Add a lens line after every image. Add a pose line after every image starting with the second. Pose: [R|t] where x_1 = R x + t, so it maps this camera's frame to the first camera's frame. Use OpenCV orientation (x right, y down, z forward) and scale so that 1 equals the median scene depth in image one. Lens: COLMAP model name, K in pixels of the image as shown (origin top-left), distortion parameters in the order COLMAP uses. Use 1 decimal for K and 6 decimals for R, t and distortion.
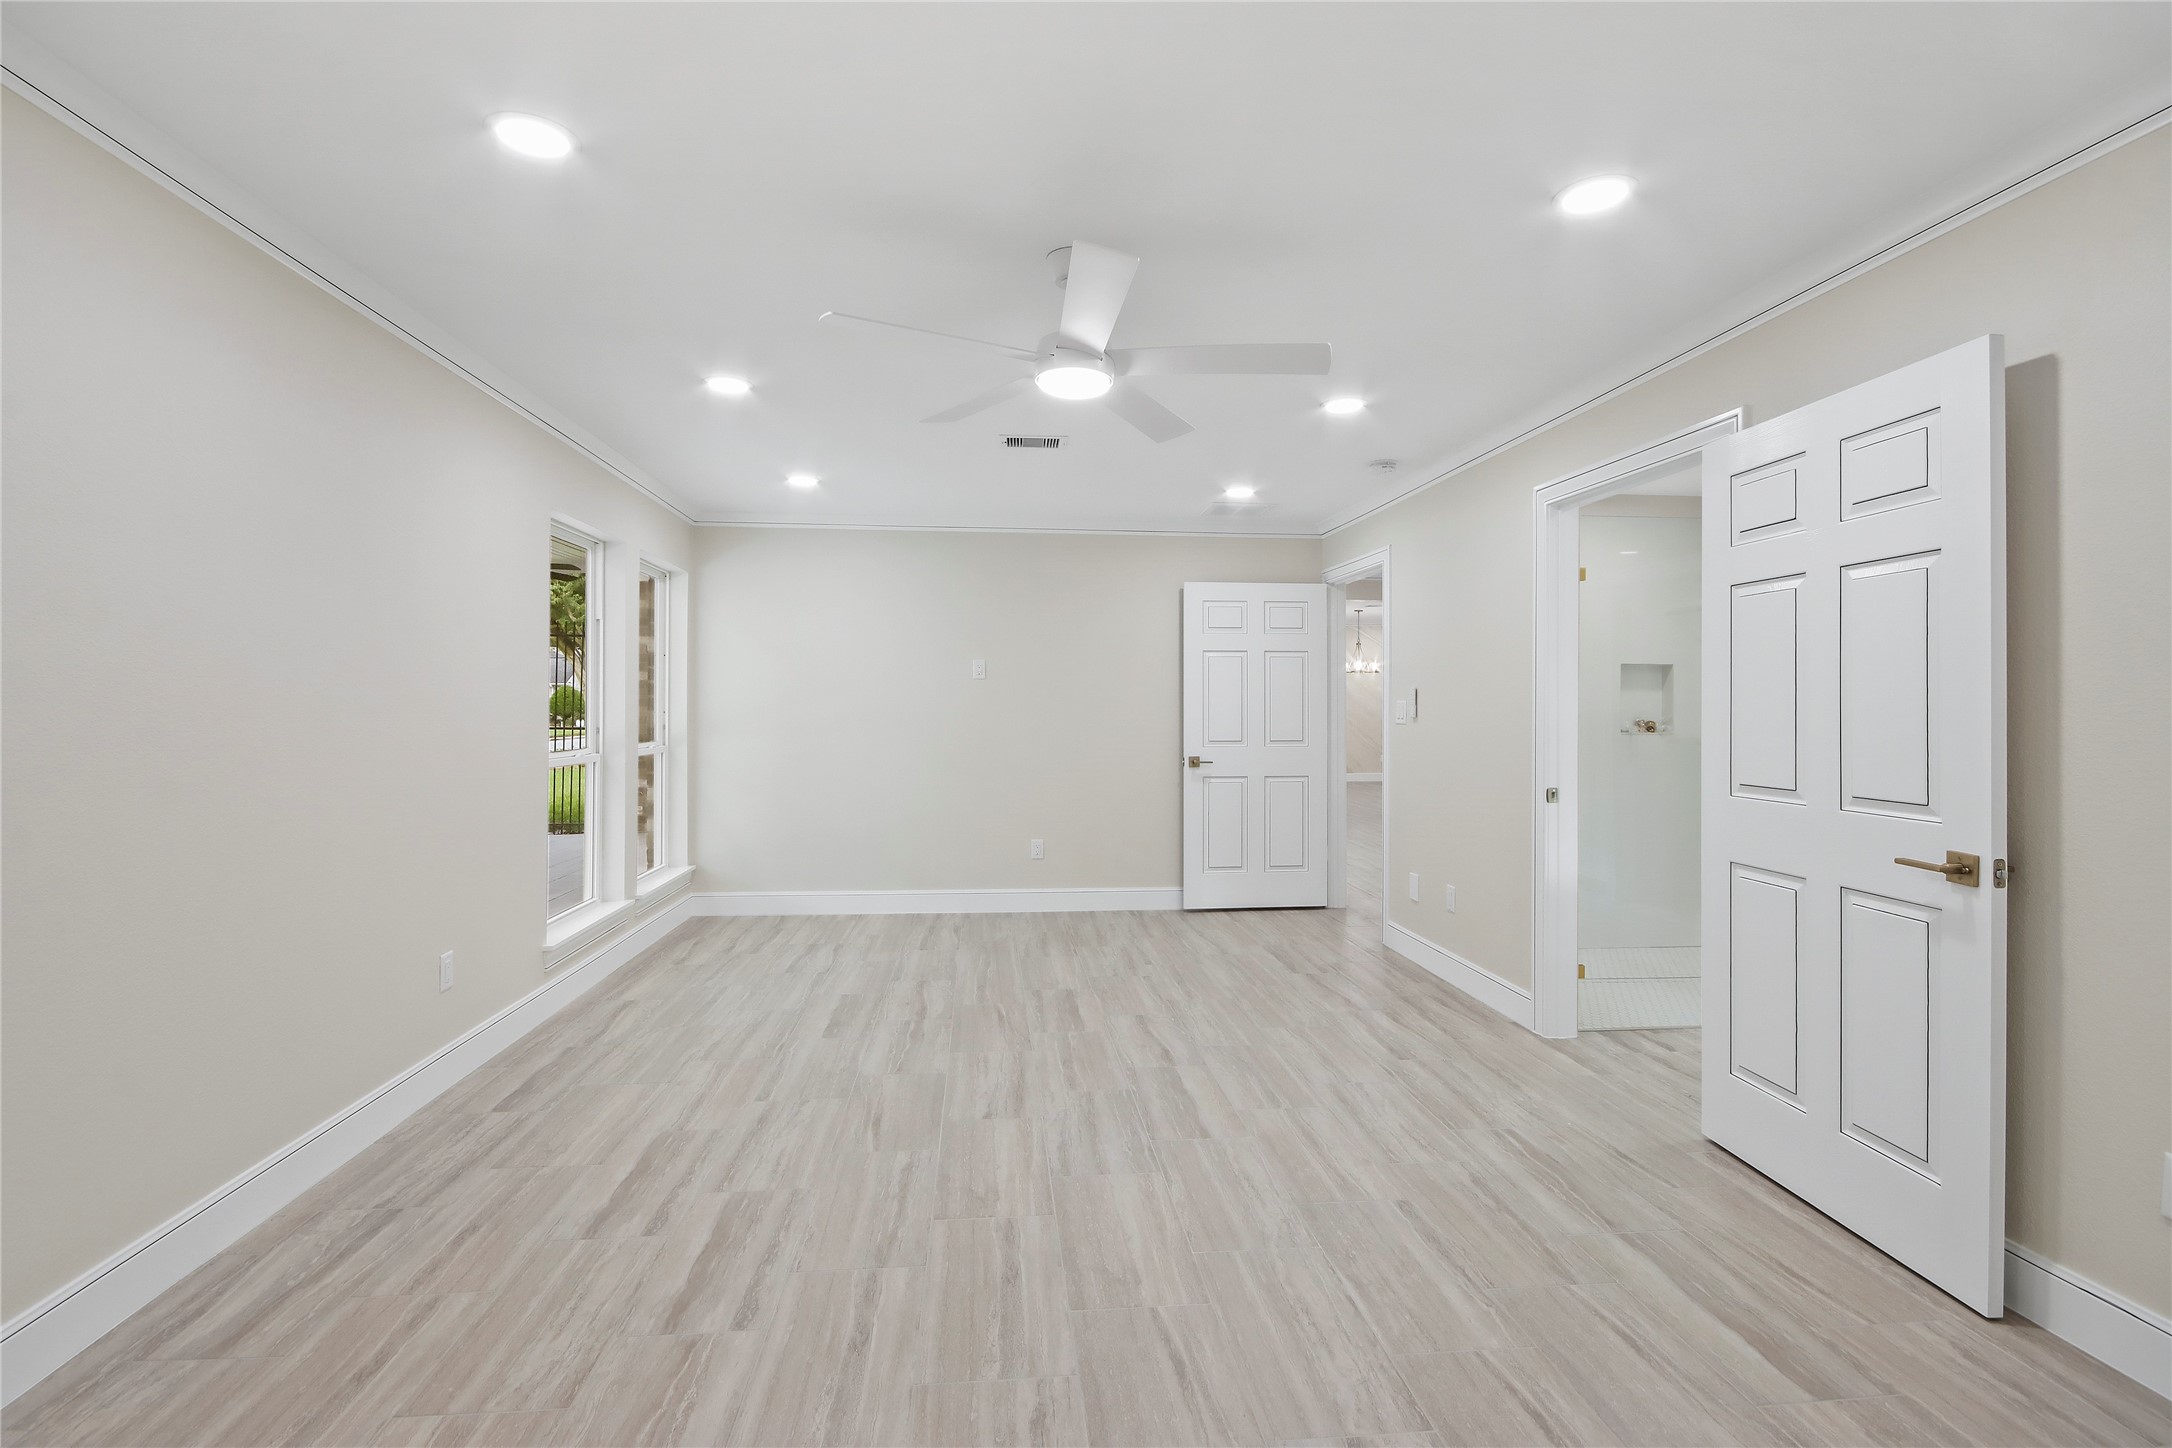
lens RADIAL K [[1000.2, 0, 1090.0], [0, 1000.2, 716.4], [0, 0, 1]] dist [-0.003174, -0.003480]
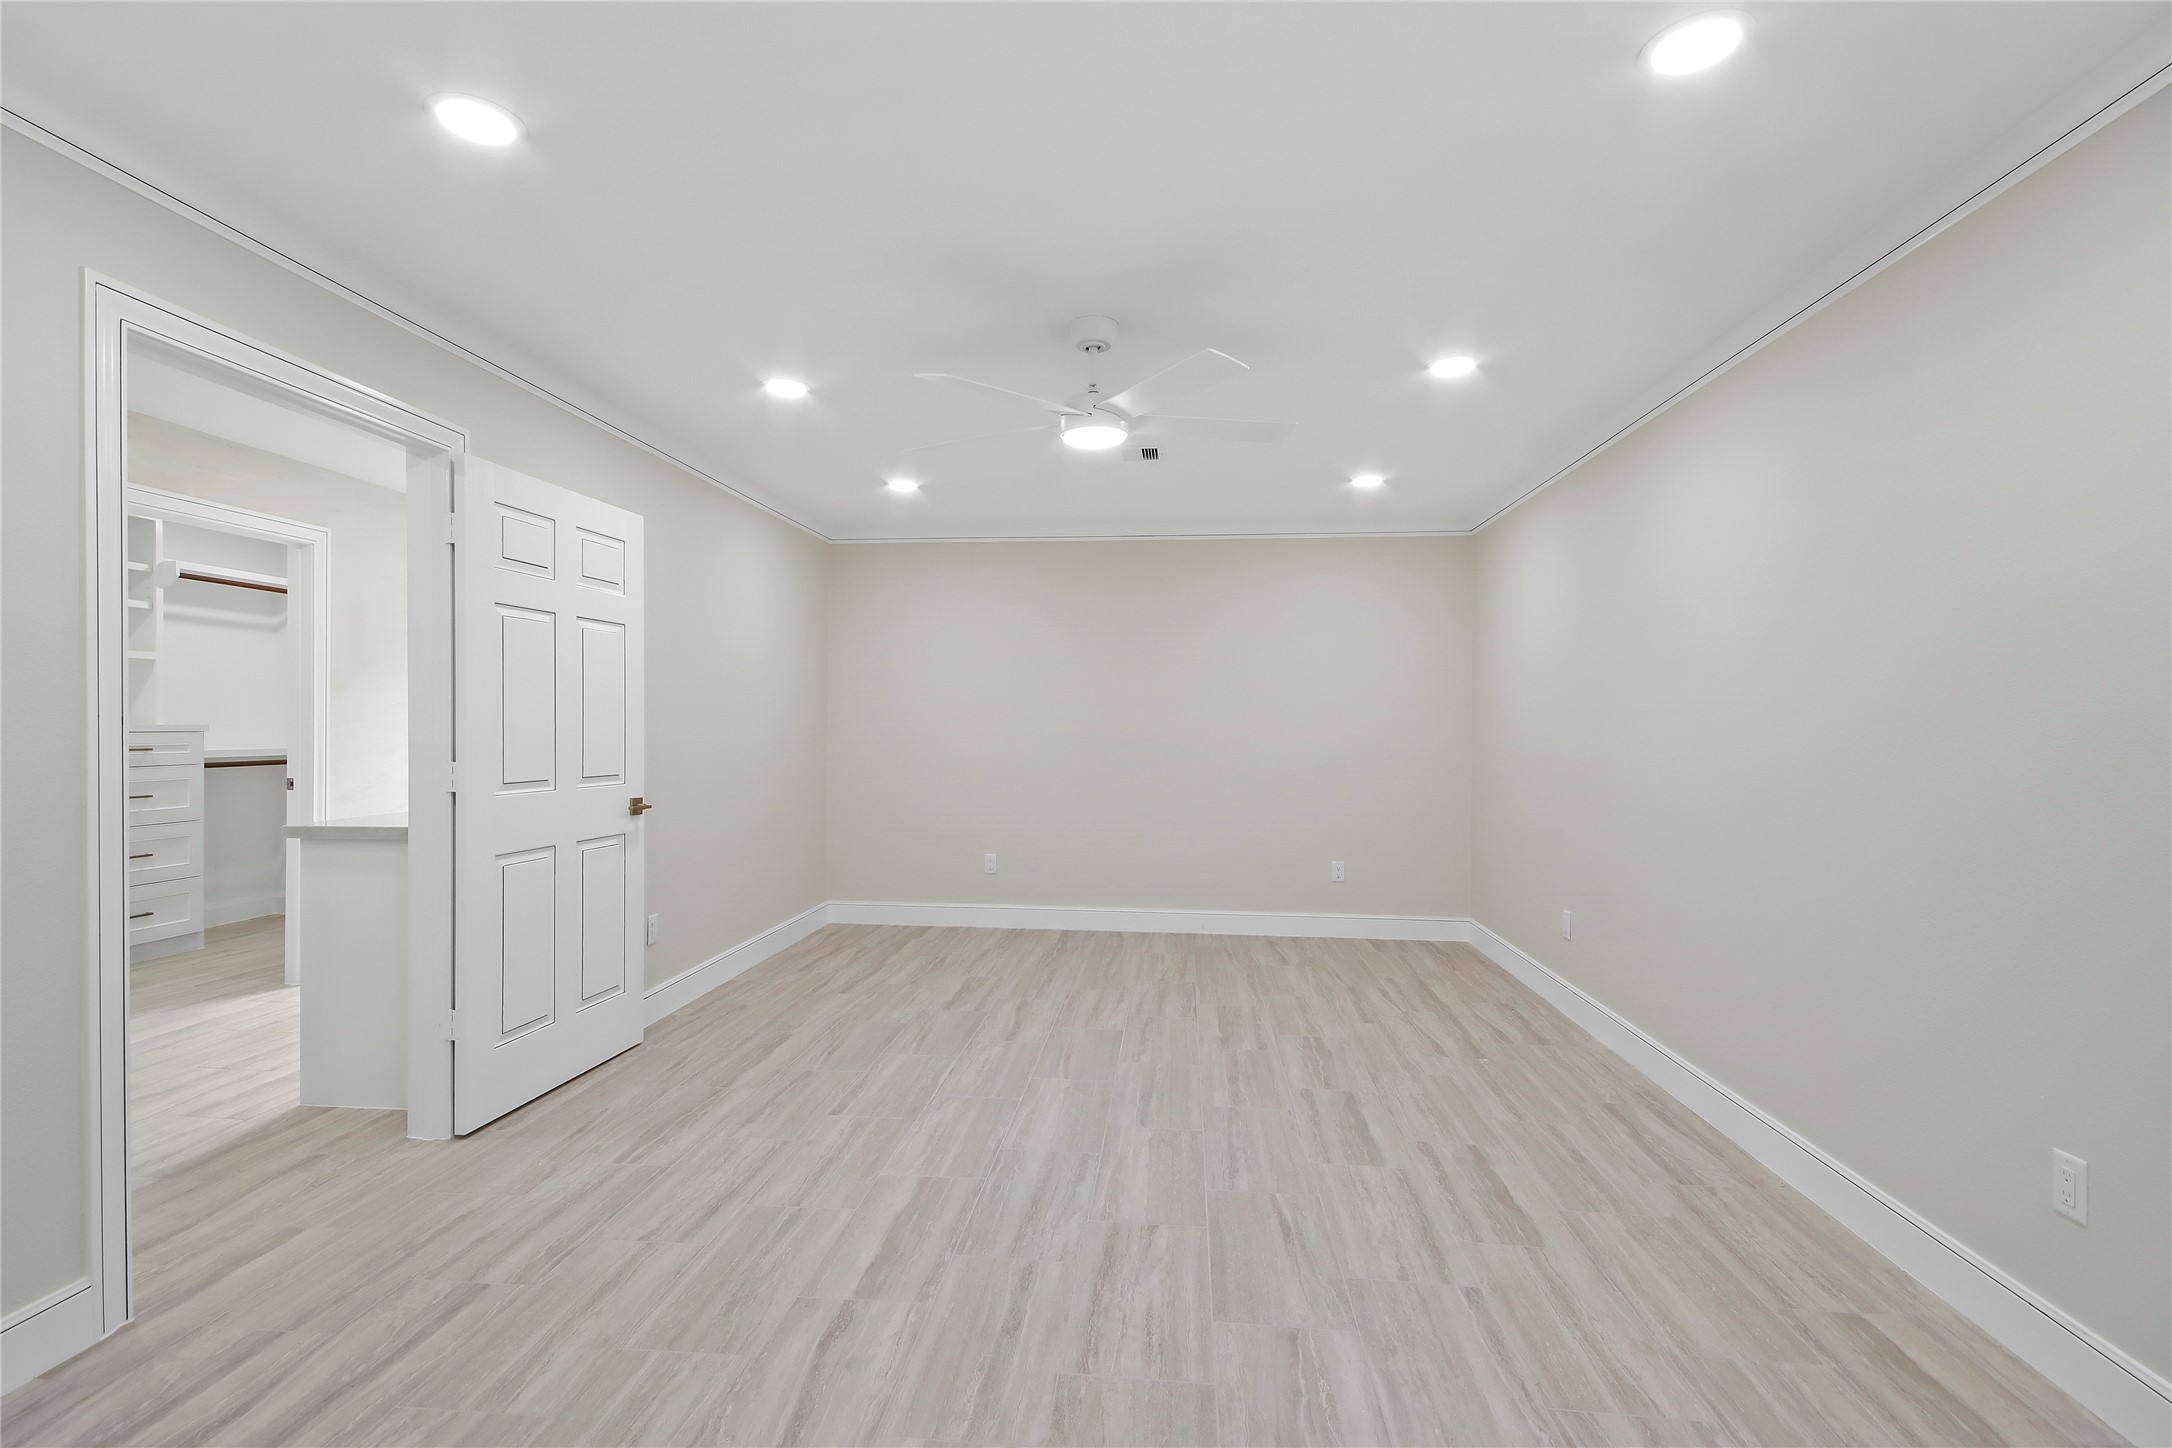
lens RADIAL K [[1000.2, 0, 1090.0], [0, 1000.2, 723.4], [0, 0, 1]] dist [-0.003174, -0.003480]
pose [[-0.980641, -0.009772, 0.195570, -0.226074], [-0.008430, 0.999935, 0.007693, -0.020772], [-0.195633, 0.005895, -0.980659, 1.967243]]
